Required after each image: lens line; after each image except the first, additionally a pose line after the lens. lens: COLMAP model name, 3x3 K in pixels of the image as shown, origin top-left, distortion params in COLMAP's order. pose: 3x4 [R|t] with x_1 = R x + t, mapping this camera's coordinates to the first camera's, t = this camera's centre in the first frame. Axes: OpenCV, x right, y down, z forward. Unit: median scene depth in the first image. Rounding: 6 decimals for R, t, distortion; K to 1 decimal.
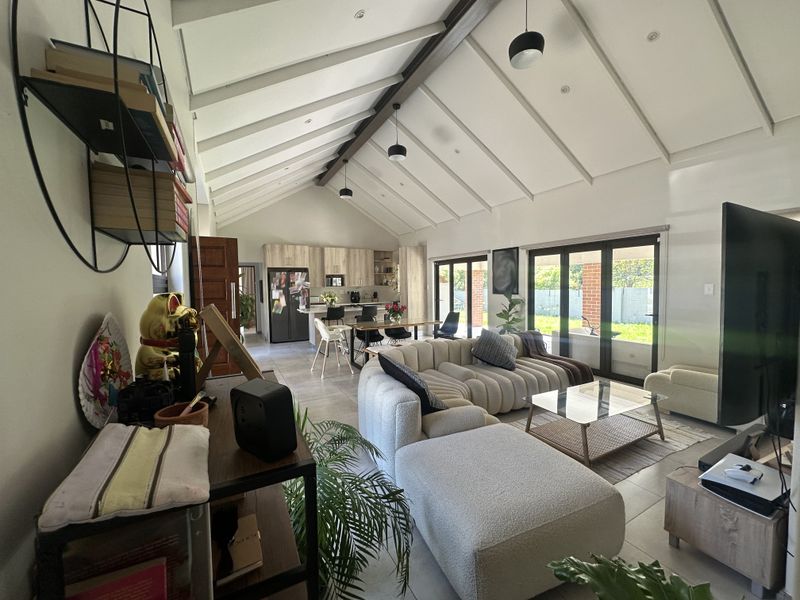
lens RADIAL K [[320.5, 0, 398.0], [0, 320.5, 298.1], [0, 0, 1]] dist [0.000220, -0.000036]
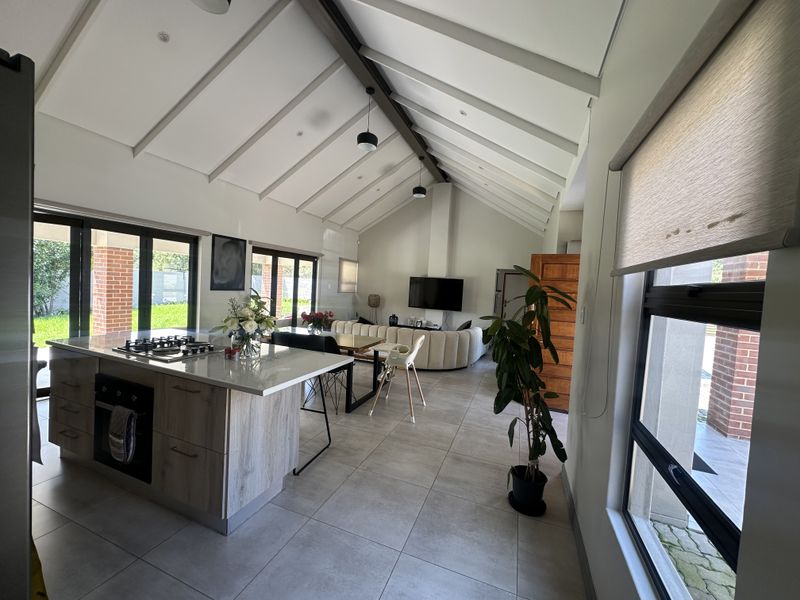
lens RADIAL K [[320.5, 0, 398.0], [0, 320.5, 298.1], [0, 0, 1]] dist [0.000220, -0.000036]
pose [[-0.652108, -0.056922, 0.755986, -0.456492], [-0.016766, 0.998016, 0.060684, -0.038306], [-0.757941, 0.026898, -0.651769, 0.906687]]
